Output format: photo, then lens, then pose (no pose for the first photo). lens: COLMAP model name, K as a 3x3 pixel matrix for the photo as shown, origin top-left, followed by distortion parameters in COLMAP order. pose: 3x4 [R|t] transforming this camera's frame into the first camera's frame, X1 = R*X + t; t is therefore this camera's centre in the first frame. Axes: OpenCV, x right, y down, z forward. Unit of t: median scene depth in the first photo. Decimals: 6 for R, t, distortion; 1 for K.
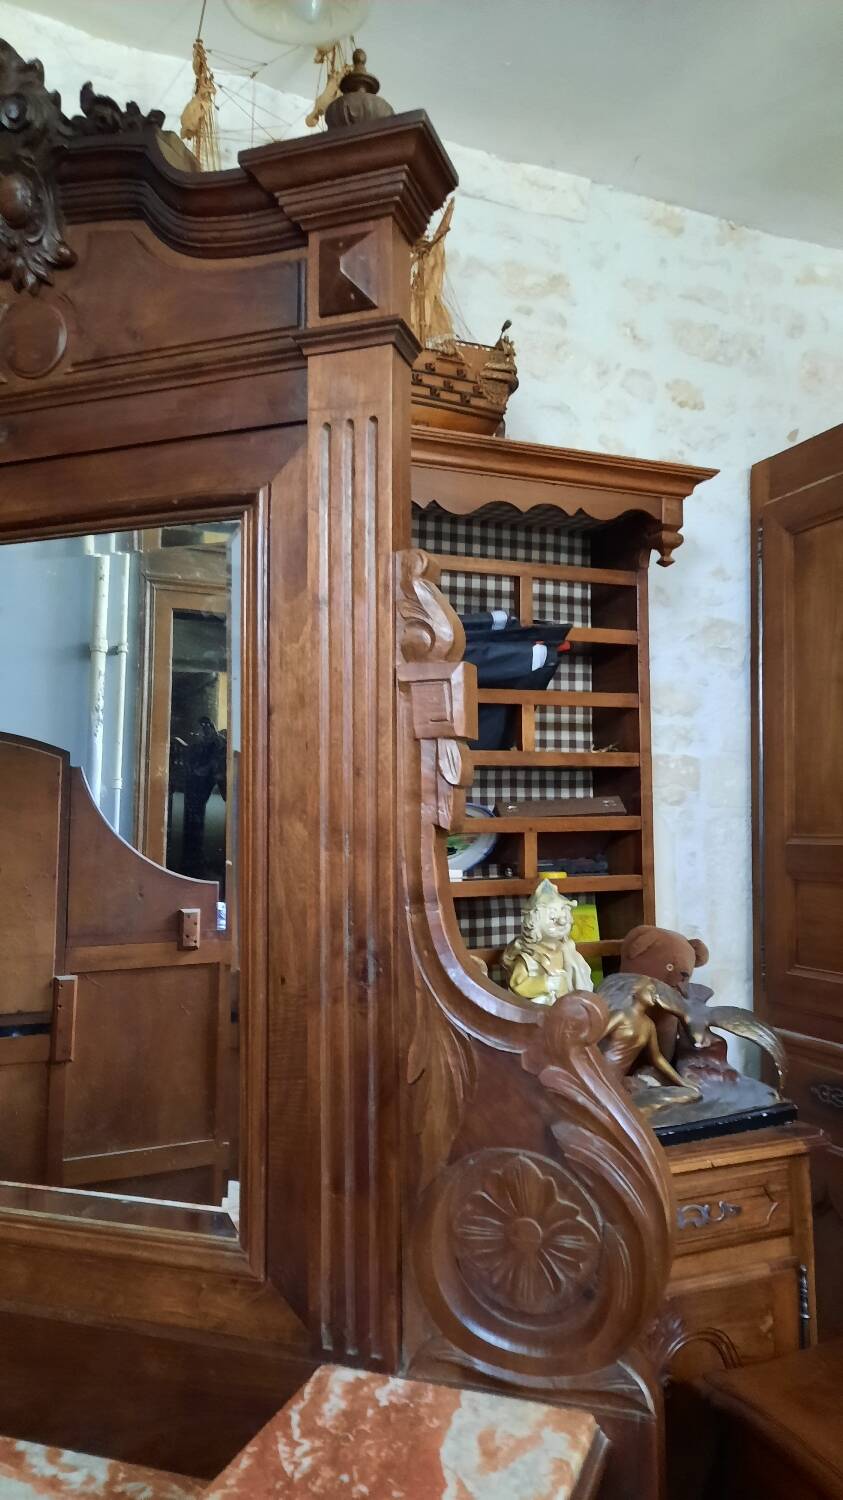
lens RADIAL K [[1089.8, 0, 421.5], [0, 1089.8, 750.0], [0, 0, 1]] dist [0.005453, -0.001342]
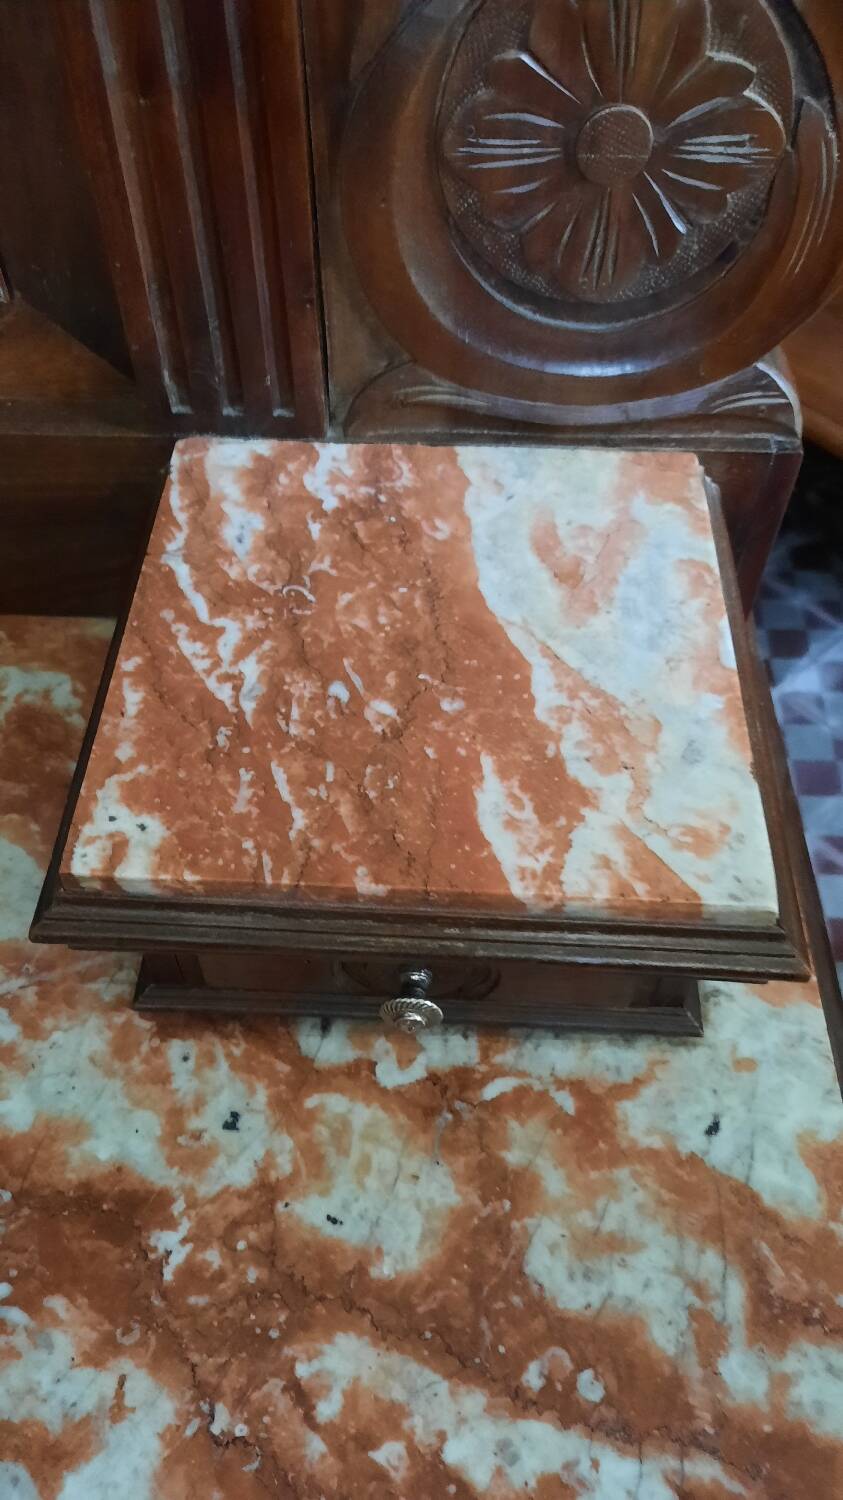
lens RADIAL K [[1160.4, 0, 422.4], [0, 1160.4, 776.2], [0, 0, 1]] dist [0.053351, -0.092415]
pose [[0.958536, -0.229058, 0.169531, -0.116502], [-0.013141, 0.558746, 0.829235, 0.197357], [-0.284668, -0.797079, 0.532568, 0.568757]]
